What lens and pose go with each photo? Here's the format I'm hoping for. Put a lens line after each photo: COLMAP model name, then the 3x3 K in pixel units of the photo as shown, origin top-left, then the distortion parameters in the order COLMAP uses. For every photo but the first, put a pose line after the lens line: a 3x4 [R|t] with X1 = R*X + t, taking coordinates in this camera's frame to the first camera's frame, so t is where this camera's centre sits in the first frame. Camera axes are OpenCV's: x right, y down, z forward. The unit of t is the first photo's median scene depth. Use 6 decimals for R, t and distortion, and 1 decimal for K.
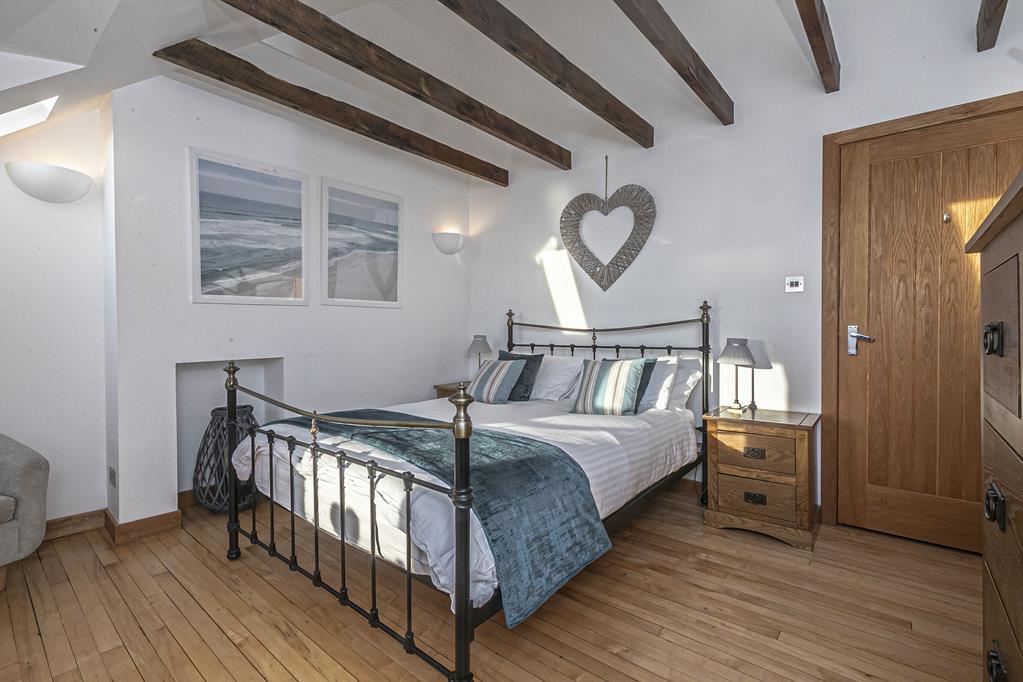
lens RADIAL K [[464.2, 0, 503.2], [0, 464.2, 338.4], [0, 0, 1]] dist [0.002016, 0.000415]
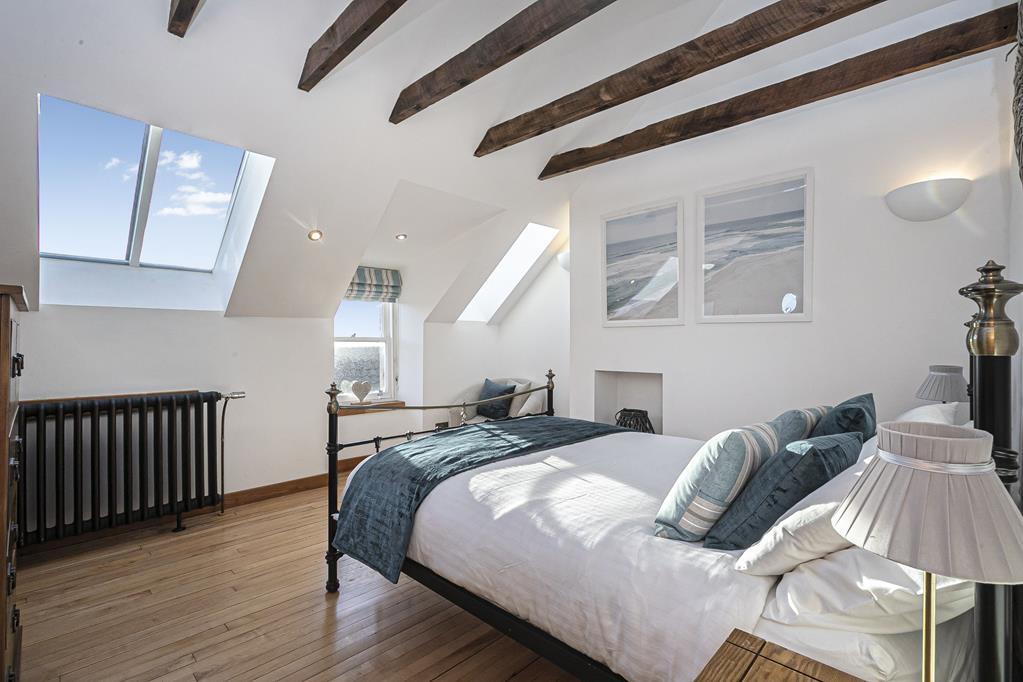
lens RADIAL K [[464.2, 0, 503.4], [0, 464.2, 338.9], [0, 0, 1]] dist [0.002016, 0.000415]
pose [[-0.069485, -0.000111, -0.997583, 0.694980], [-0.028830, 0.999583, 0.001896, -0.034432], [0.997166, 0.028892, -0.069459, 0.768661]]
